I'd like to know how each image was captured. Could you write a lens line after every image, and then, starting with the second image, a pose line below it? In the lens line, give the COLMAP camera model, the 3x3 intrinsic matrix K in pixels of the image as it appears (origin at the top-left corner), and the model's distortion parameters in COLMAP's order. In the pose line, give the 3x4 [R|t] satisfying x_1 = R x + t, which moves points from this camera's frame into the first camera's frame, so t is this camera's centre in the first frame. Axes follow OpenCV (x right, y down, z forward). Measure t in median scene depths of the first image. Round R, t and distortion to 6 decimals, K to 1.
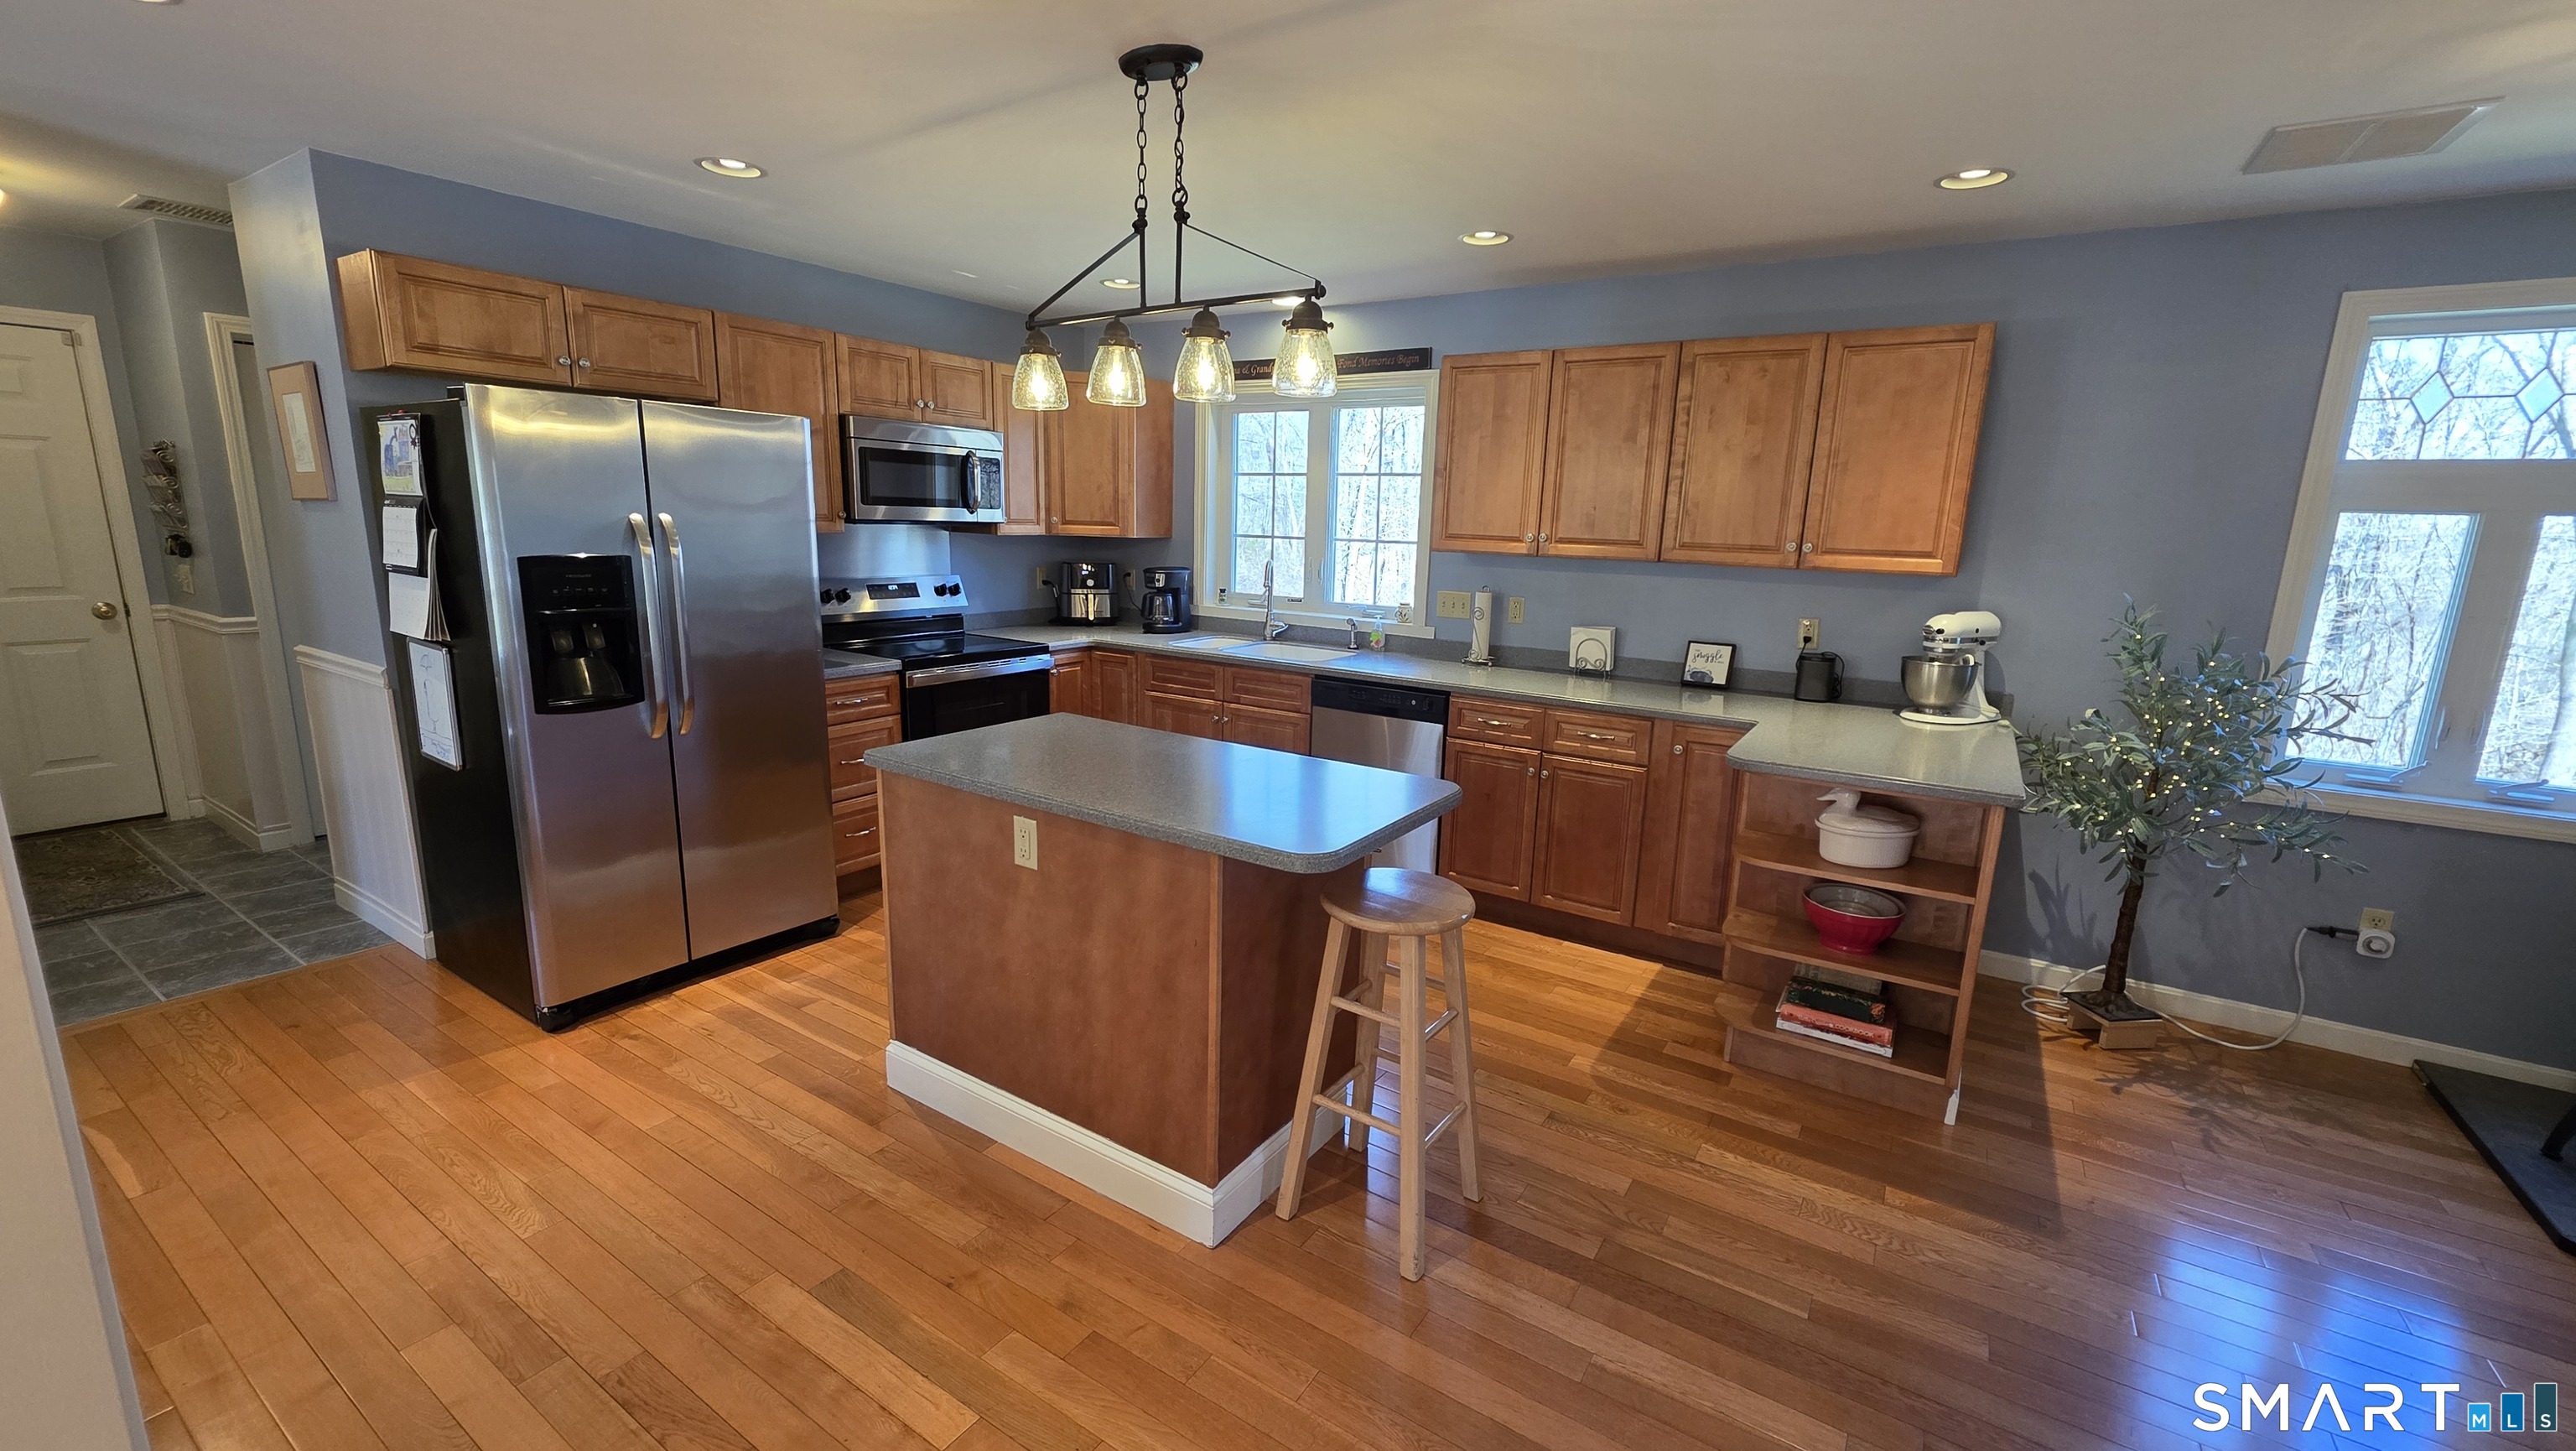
lens RADIAL K [[1025.6, 0, 1297.8], [0, 1025.6, 726.4], [0, 0, 1]] dist [-0.000636, -0.000360]
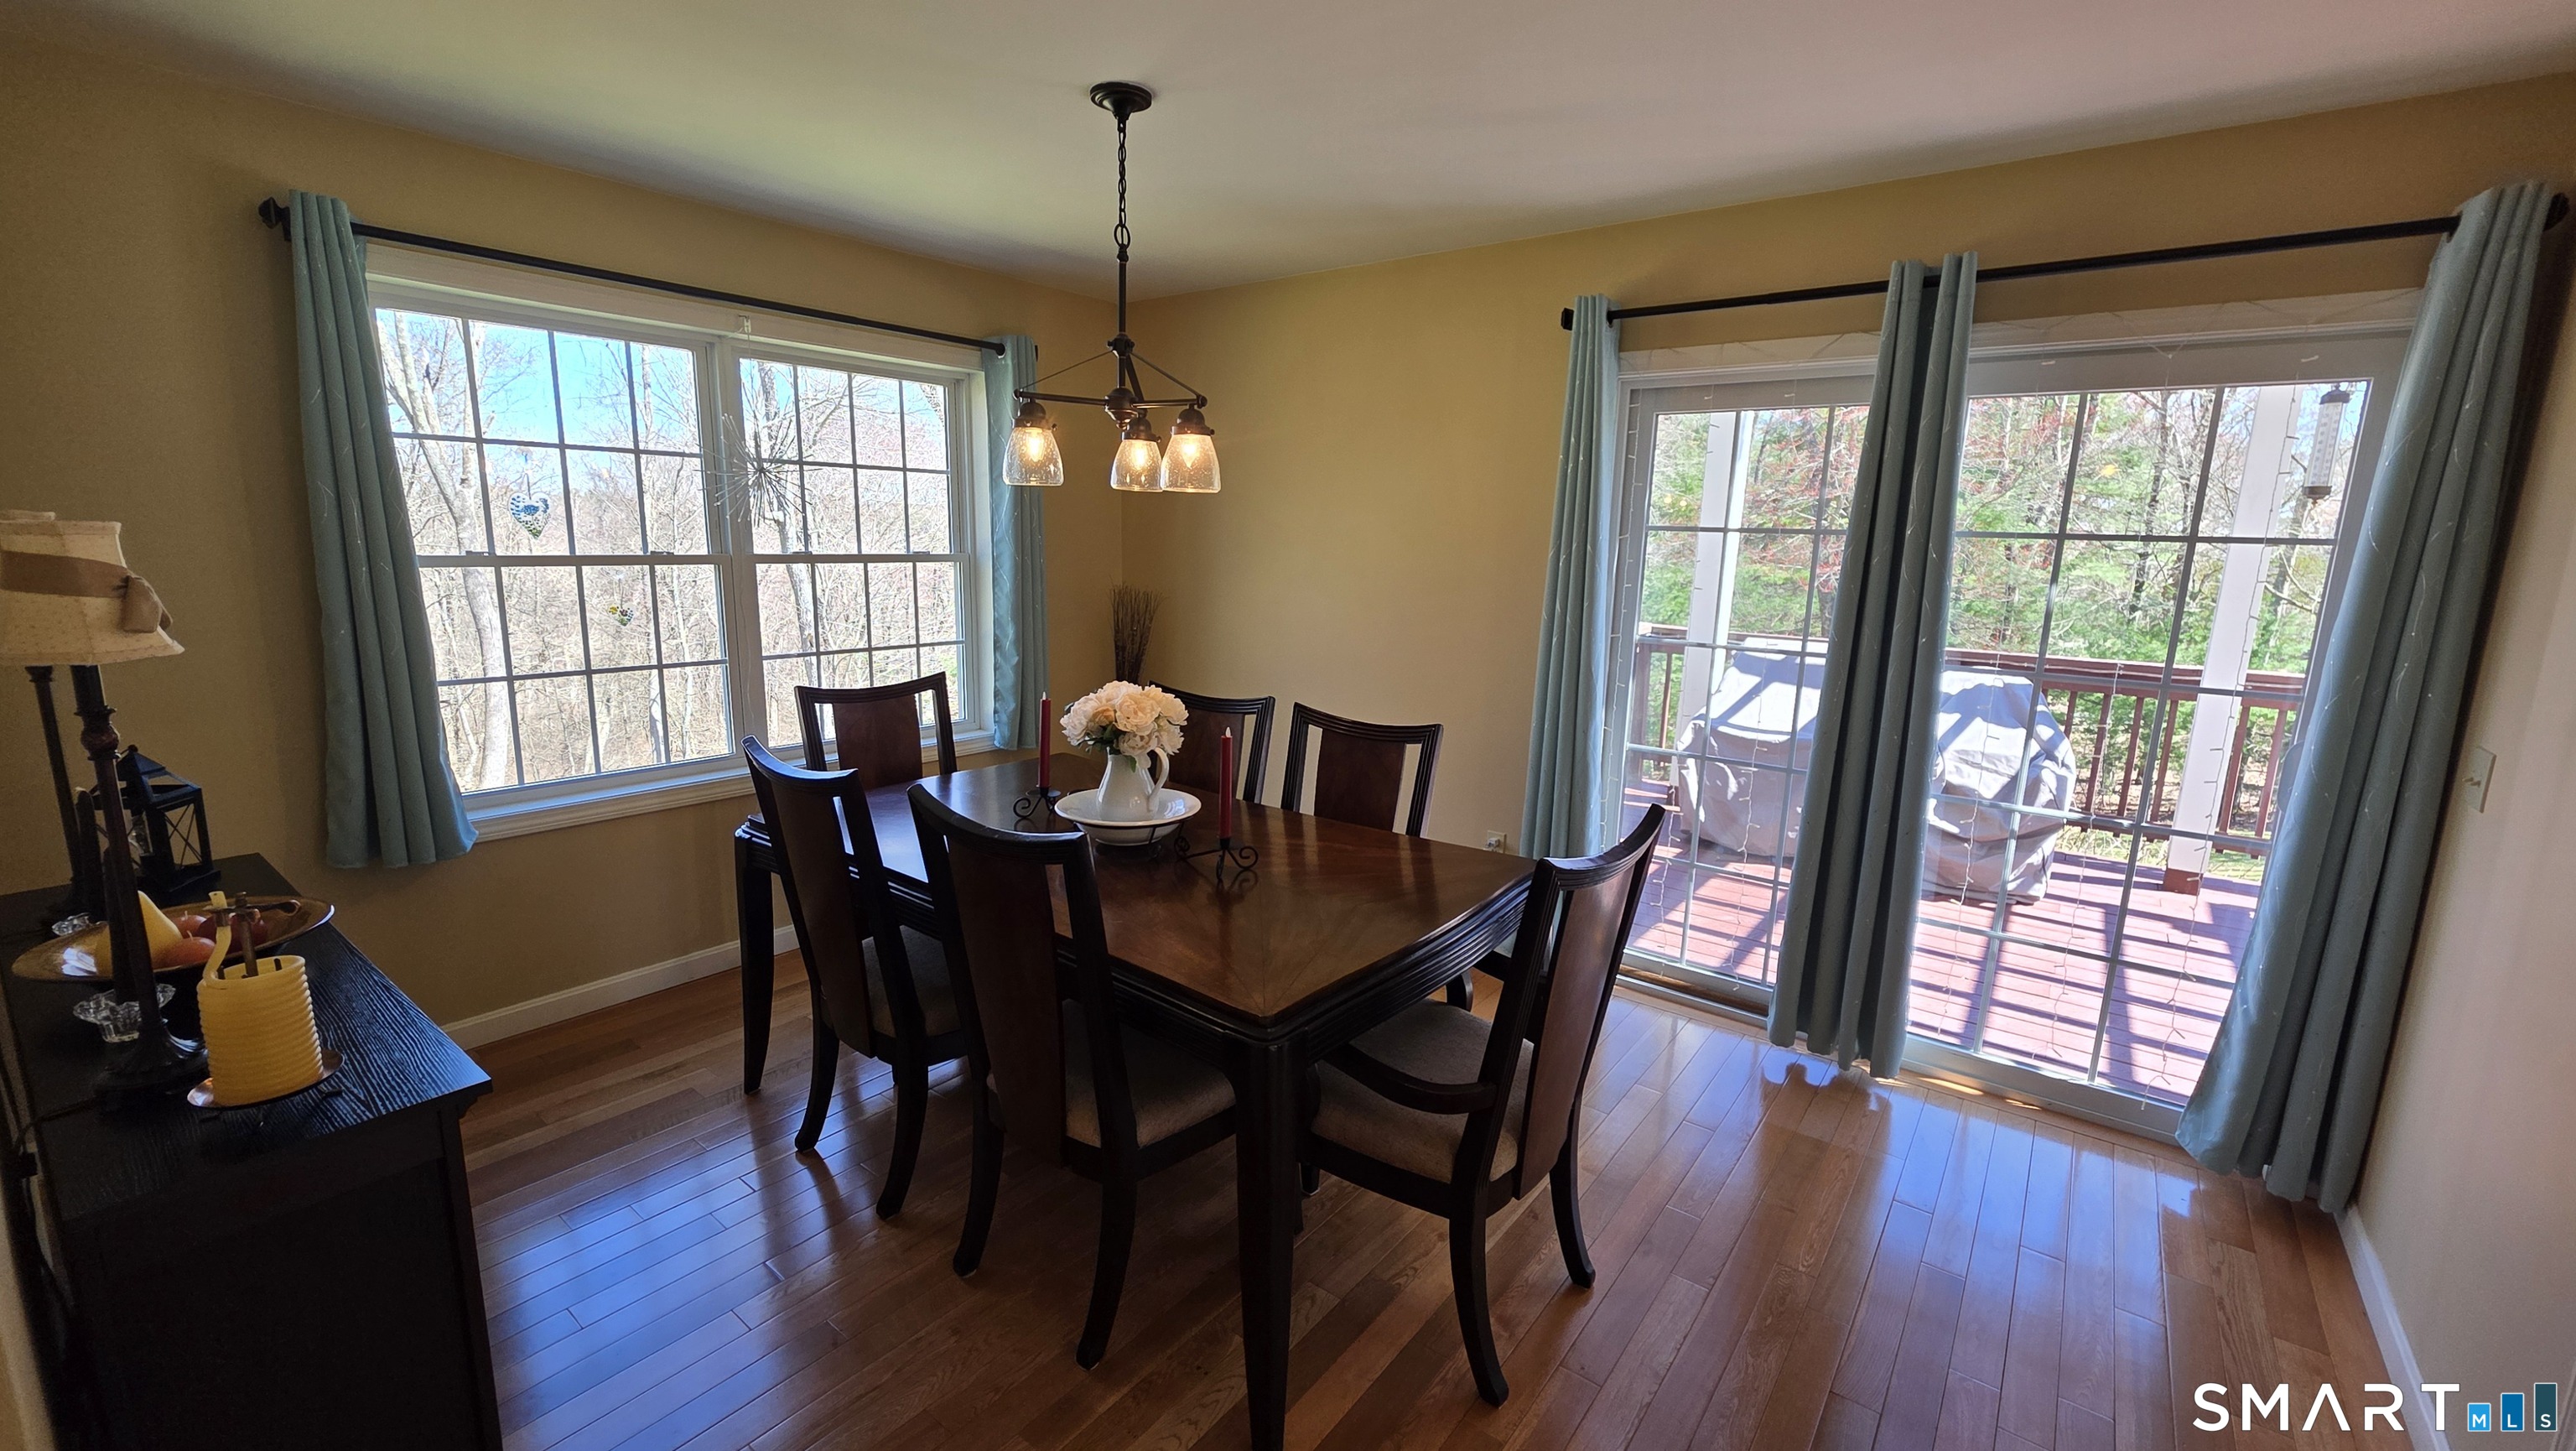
lens RADIAL K [[1047.1, 0, 1275.2], [0, 1047.1, 730.0], [0, 0, 1]] dist [0.001301, -0.000225]
pose [[0.089075, -0.211265, 0.973362, -0.692584], [0.180724, 0.964453, 0.192793, -0.154356], [-0.979492, 0.158737, 0.124089, 0.500931]]
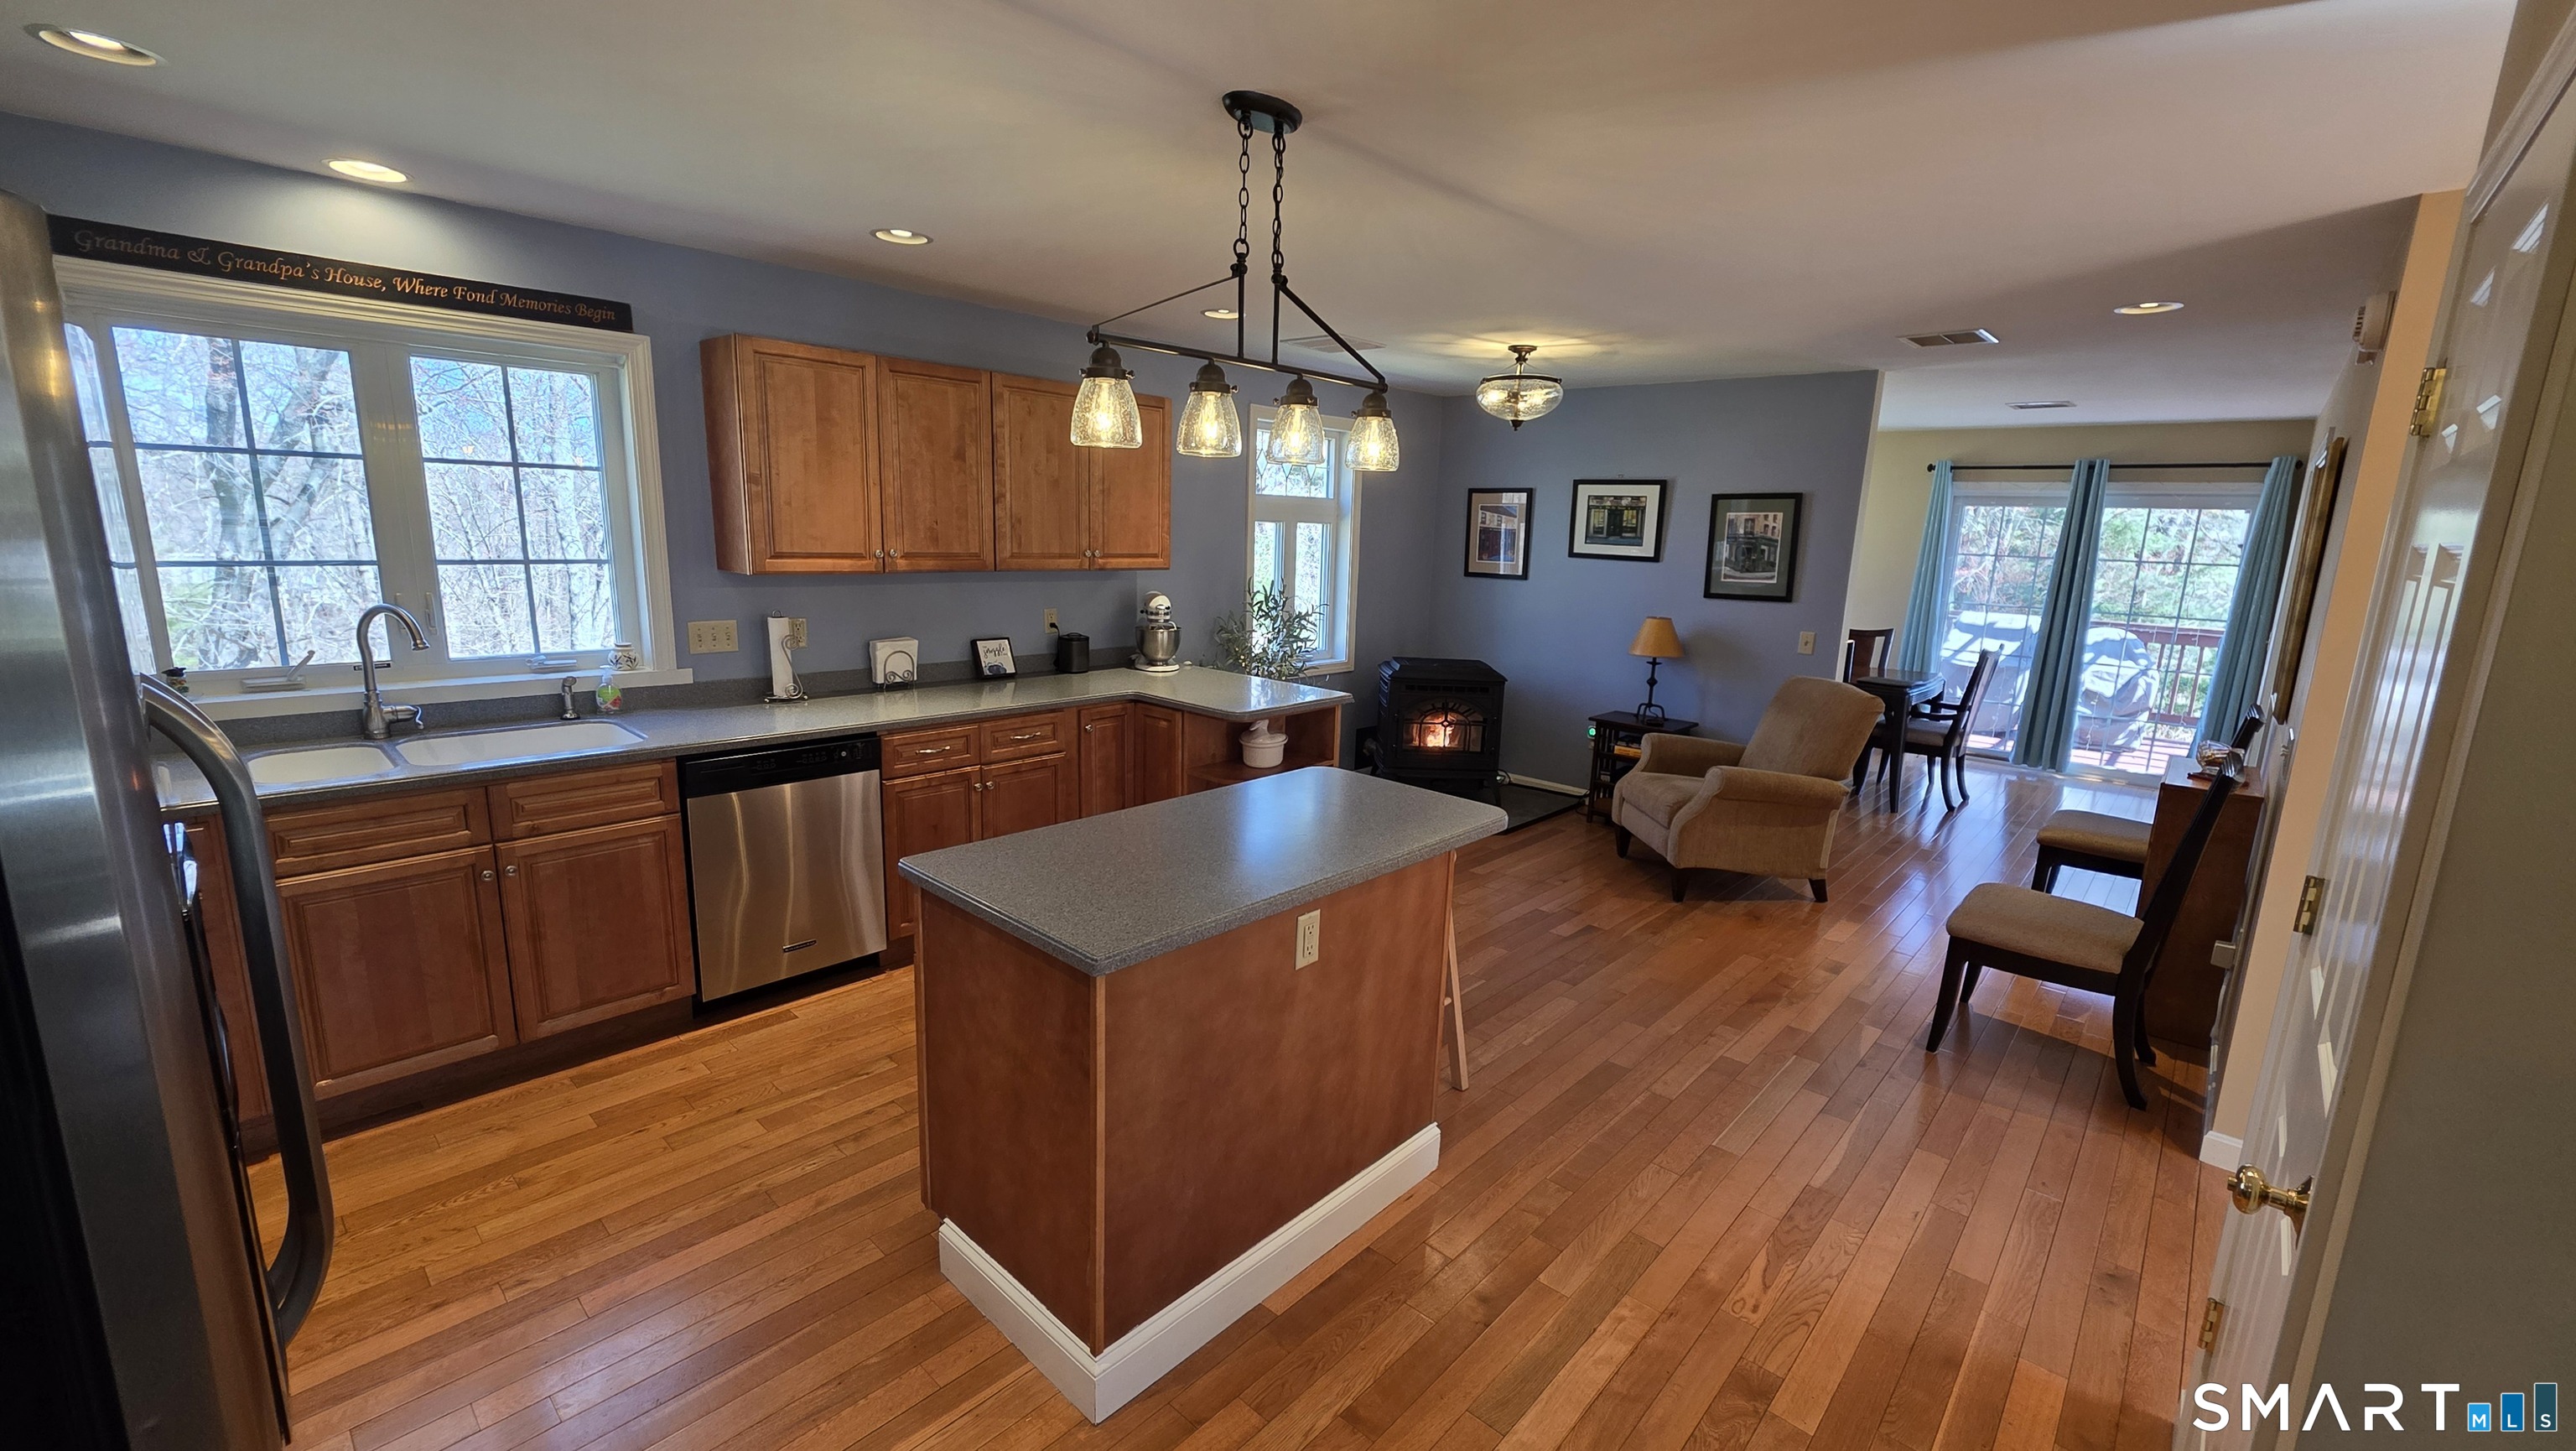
lens RADIAL K [[1025.6, 0, 1297.8], [0, 1025.6, 726.4], [0, 0, 1]] dist [-0.000636, -0.000360]
pose [[0.171177, -0.214817, 0.961536, -0.716426], [0.167838, 0.968034, 0.186390, -0.158061], [-0.970839, 0.129476, 0.201760, 0.513181]]
